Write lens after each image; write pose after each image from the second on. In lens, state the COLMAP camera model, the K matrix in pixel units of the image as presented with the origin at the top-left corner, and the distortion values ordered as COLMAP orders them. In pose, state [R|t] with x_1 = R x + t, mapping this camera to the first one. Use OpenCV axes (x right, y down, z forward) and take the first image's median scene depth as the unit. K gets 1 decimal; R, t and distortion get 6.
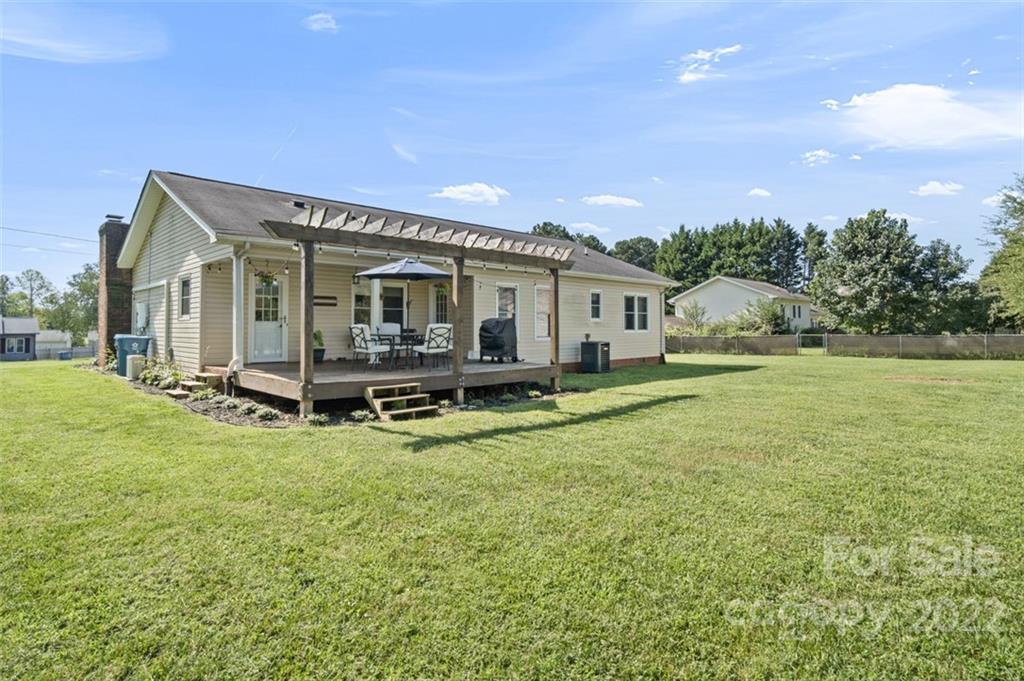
lens RADIAL K [[539.1, 0, 512.0], [0, 539.1, 340.5], [0, 0, 1]] dist [0.000001, -0.000329]
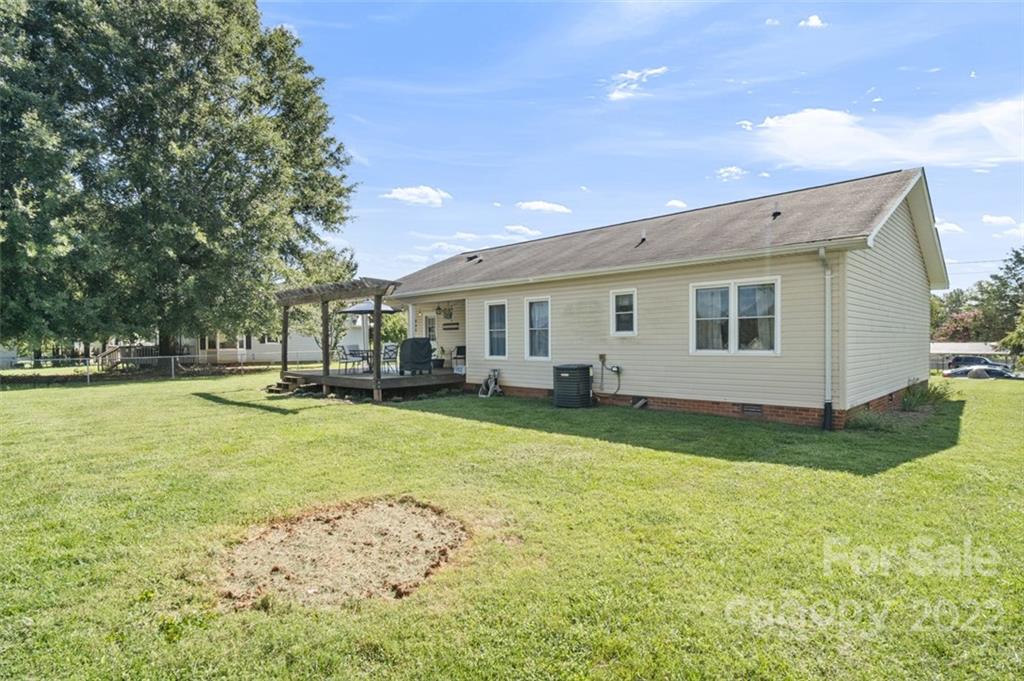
lens RADIAL K [[539.1, 0, 512.0], [0, 539.1, 340.5], [0, 0, 1]] dist [0.000001, -0.000329]
pose [[0.029890, 0.015465, -0.999434, 0.890576], [0.001228, 0.999879, 0.015508, -0.043797], [0.999552, -0.001690, 0.029868, 0.908863]]
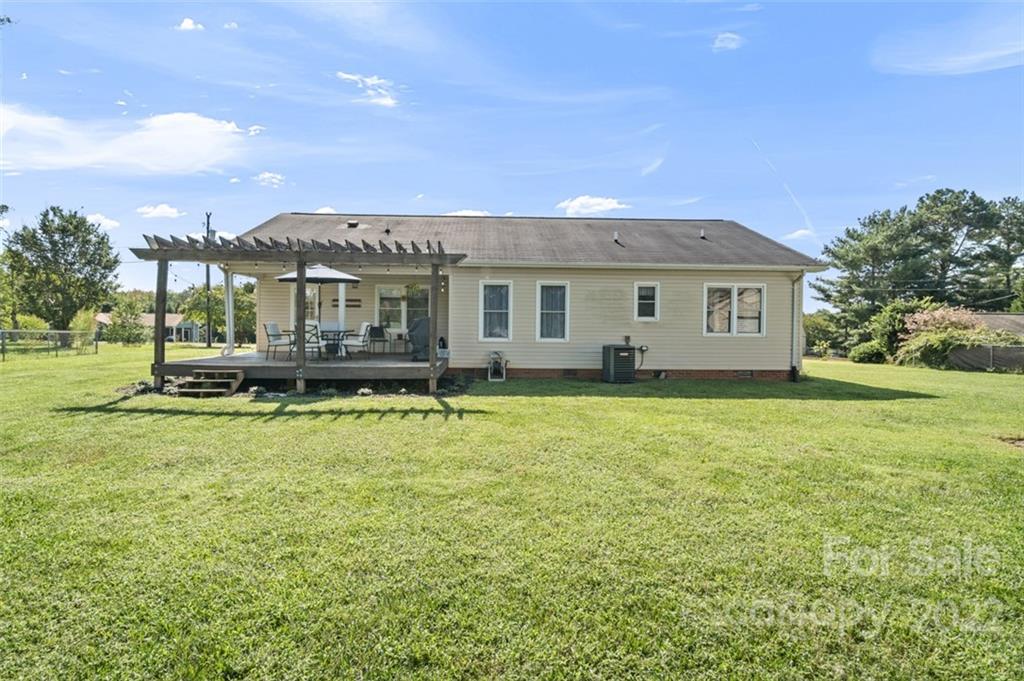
lens RADIAL K [[539.1, 0, 512.0], [0, 539.1, 340.5], [0, 0, 1]] dist [0.000001, -0.000329]
pose [[0.745381, 0.024808, -0.666177, 0.591691], [-0.026734, 0.999616, 0.007312, -0.006825], [0.666103, 0.012359, 0.745758, 0.279690]]
